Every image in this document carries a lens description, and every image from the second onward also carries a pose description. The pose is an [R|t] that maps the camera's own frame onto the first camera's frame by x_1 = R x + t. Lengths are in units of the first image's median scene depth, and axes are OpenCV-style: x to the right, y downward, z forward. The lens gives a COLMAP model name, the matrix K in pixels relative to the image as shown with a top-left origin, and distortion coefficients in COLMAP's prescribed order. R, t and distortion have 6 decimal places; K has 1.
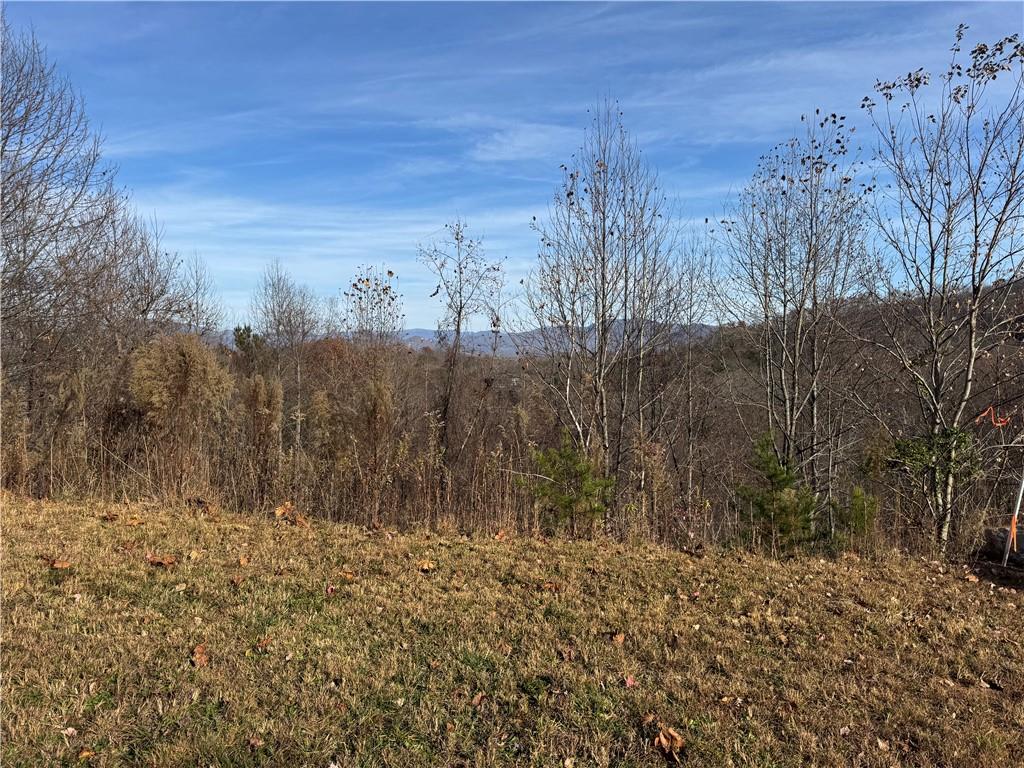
lens RADIAL K [[709.4, 0, 512.0], [0, 709.4, 384.0], [0, 0, 1]] dist [0.173986, -0.325608]
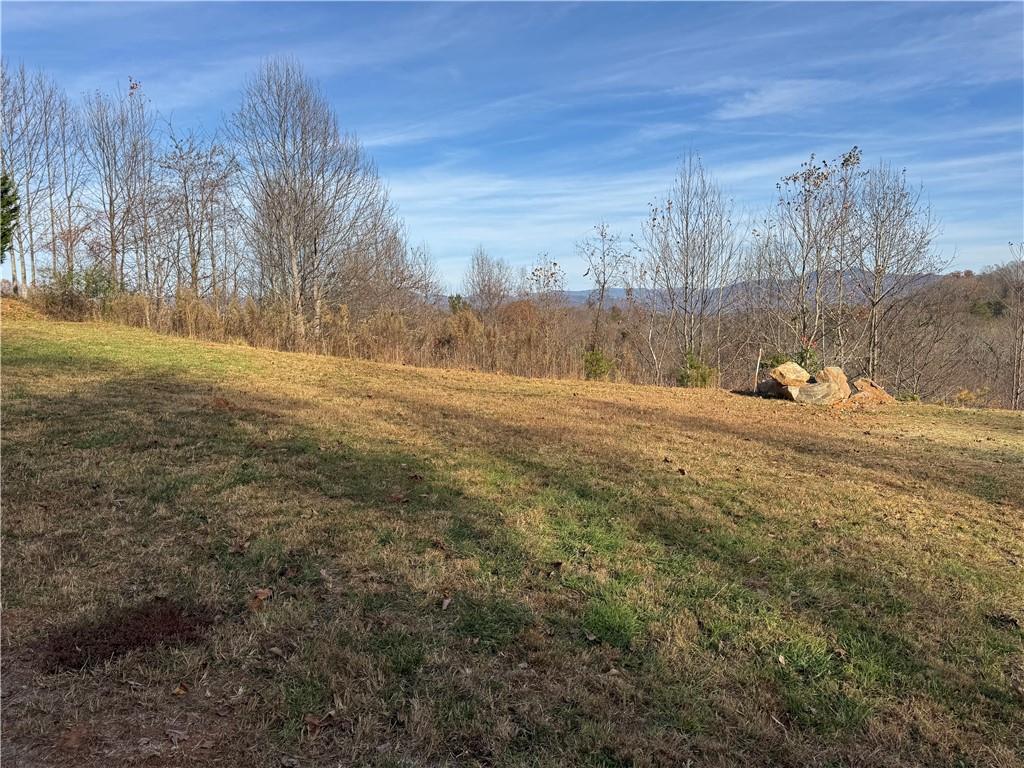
lens RADIAL K [[707.7, 0, 517.7], [0, 707.7, 382.8], [0, 0, 1]] dist [0.076623, -0.082326]
pose [[0.967314, 0.010020, -0.253384, 0.129007], [0.004266, 0.998435, 0.055769, 0.015573], [0.253546, -0.055027, 0.965757, -0.468419]]
